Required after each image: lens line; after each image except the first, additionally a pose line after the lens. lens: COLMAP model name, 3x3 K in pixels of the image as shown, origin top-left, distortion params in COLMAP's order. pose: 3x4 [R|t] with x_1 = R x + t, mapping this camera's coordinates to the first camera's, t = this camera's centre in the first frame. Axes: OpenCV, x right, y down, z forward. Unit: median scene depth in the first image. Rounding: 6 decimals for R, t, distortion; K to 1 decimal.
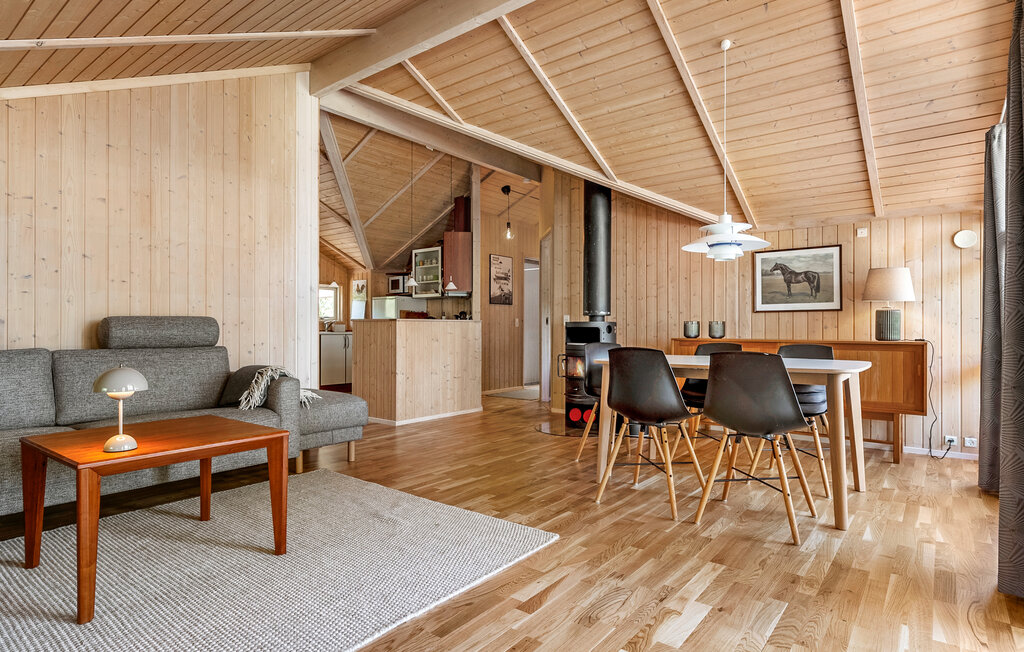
lens RADIAL K [[549.5, 0, 511.9], [0, 549.5, 326.5], [0, 0, 1]] dist [-0.001953, 0.000013]
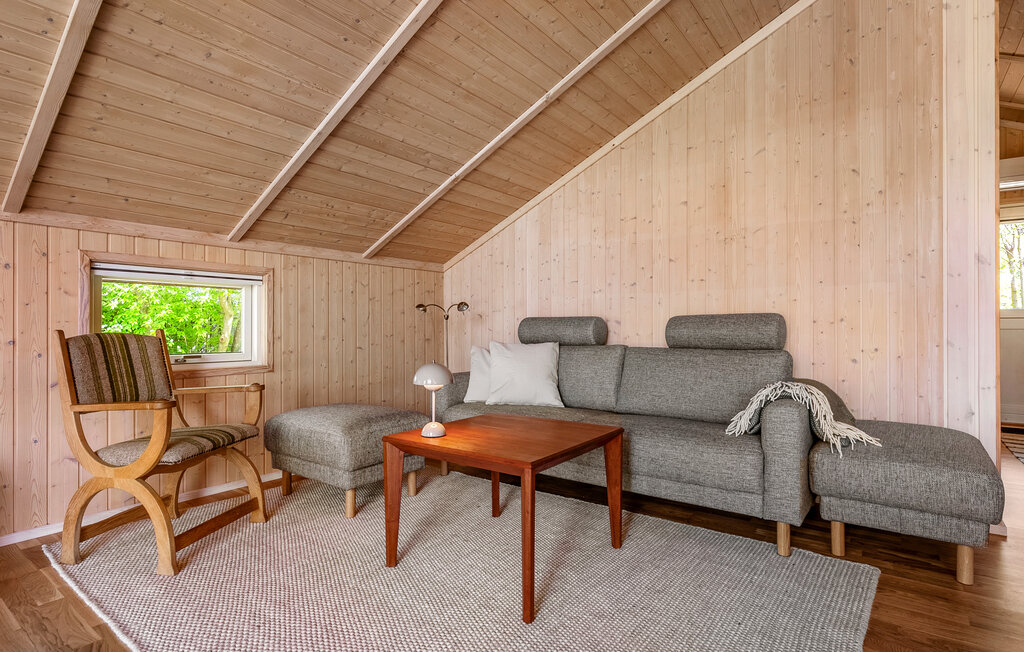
lens RADIAL K [[513.2, 0, 515.5], [0, 513.2, 327.5], [0, 0, 1]] dist [-0.001206, -0.000353]
pose [[0.042024, -0.001810, -0.999115, 0.199269], [0.007332, 0.999972, -0.001503, 0.001744], [0.999090, -0.007263, 0.042036, 0.627513]]
